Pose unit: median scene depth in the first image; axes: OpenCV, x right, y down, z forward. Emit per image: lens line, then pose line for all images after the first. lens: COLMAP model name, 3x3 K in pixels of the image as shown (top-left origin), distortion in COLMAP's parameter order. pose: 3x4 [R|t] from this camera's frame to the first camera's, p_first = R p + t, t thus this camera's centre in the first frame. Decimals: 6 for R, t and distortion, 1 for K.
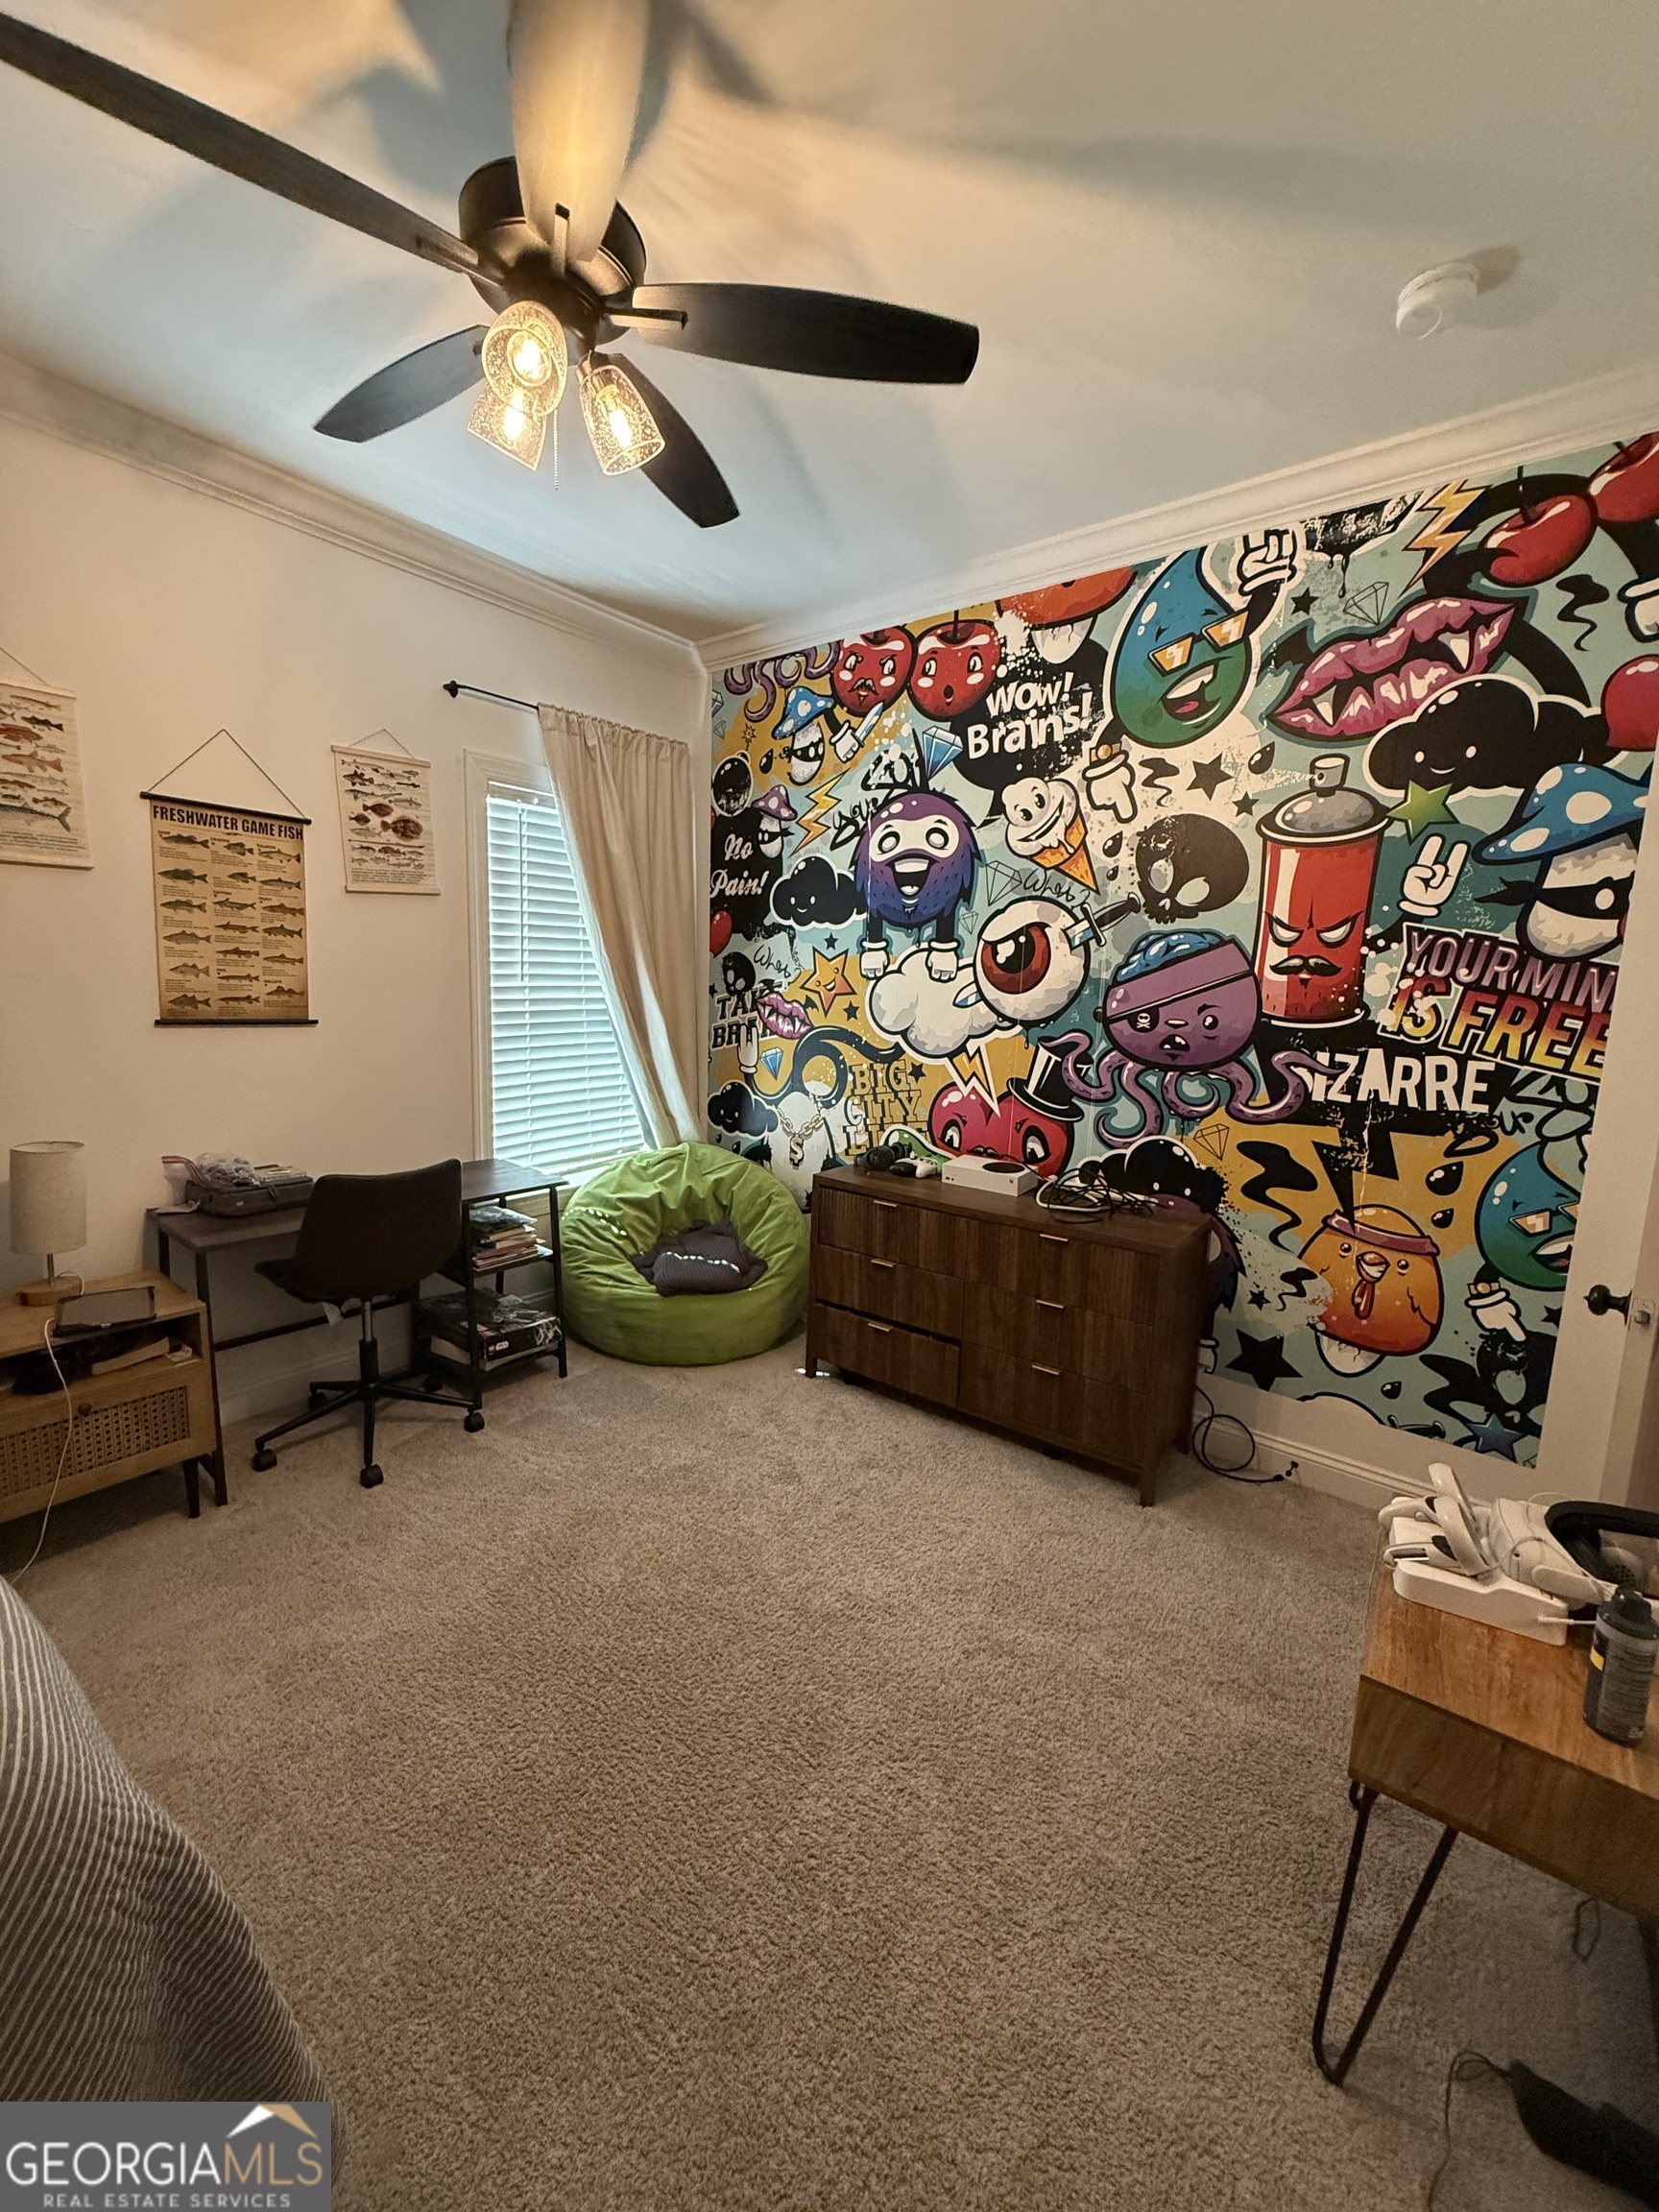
lens RADIAL K [[882.3, 0, 829.4], [0, 882.3, 1106.3], [0, 0, 1]] dist [-0.000787, 0.000213]
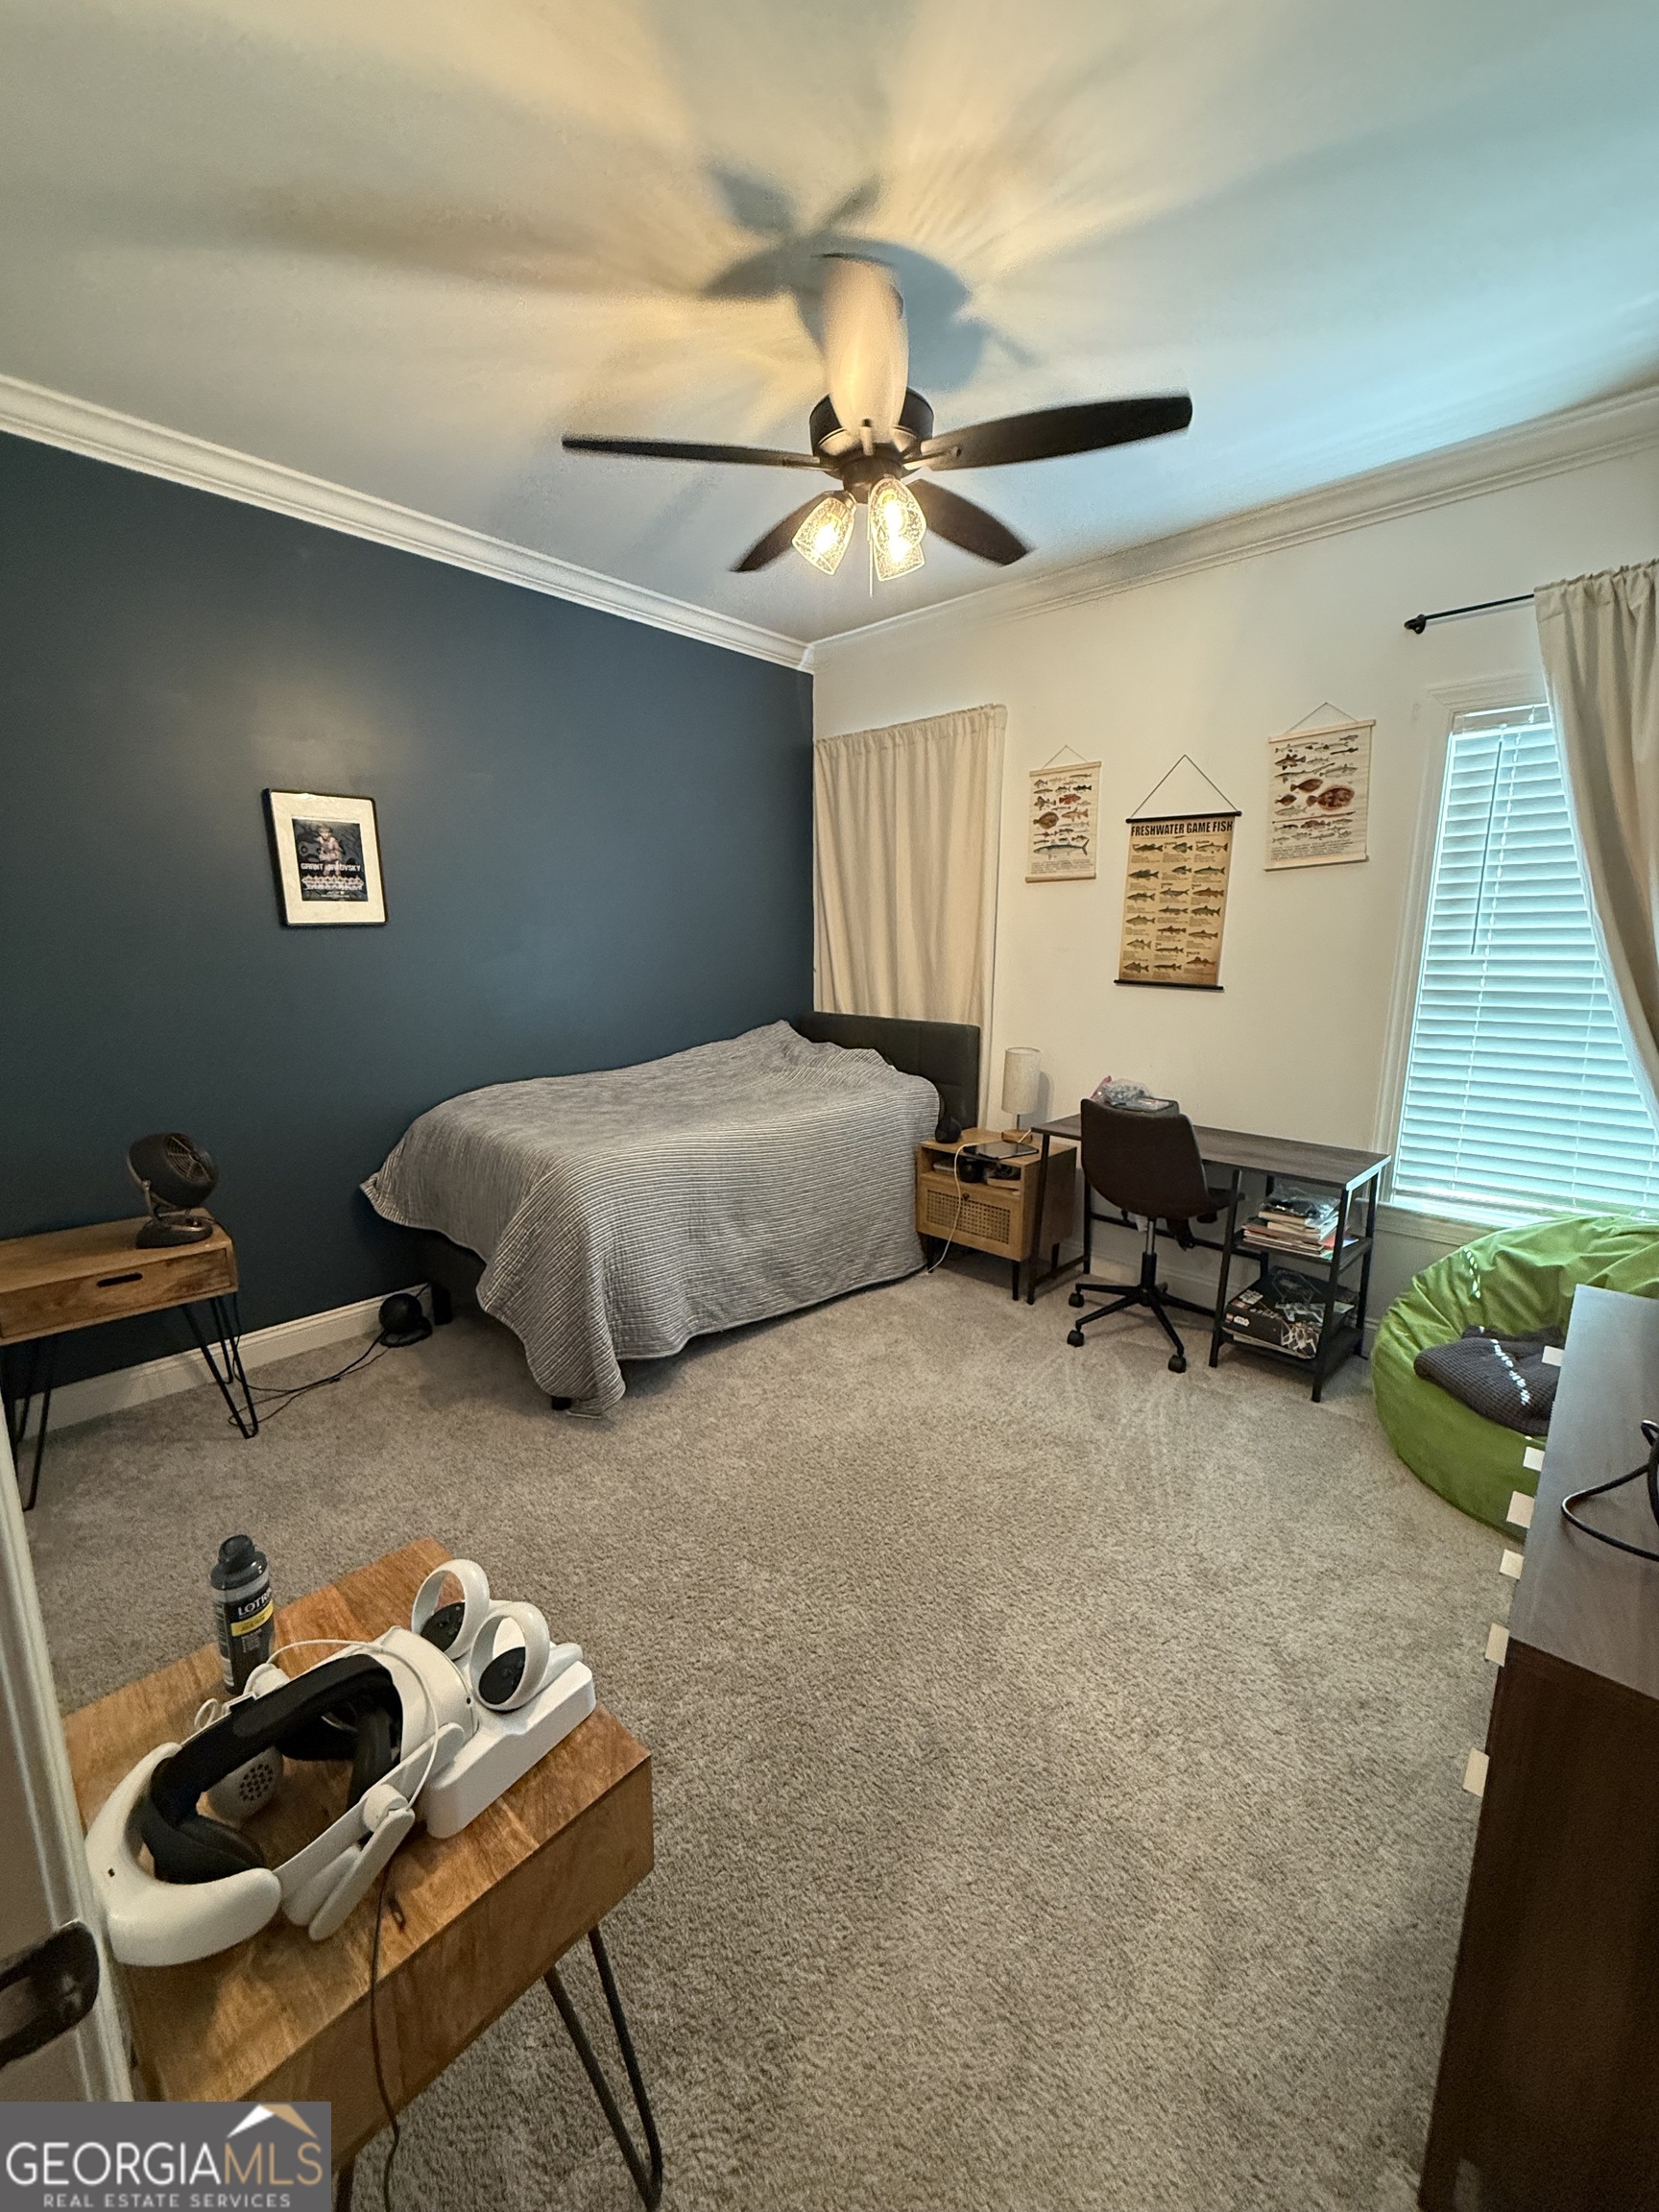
lens RADIAL K [[882.3, 0, 828.8], [0, 882.3, 1107.4], [0, 0, 1]] dist [-0.000787, 0.000213]
pose [[-0.090854, 0.165189, -0.982068, 0.650672], [-0.150490, 0.972545, 0.177509, -0.073672], [0.984428, 0.163919, -0.063501, 0.609806]]
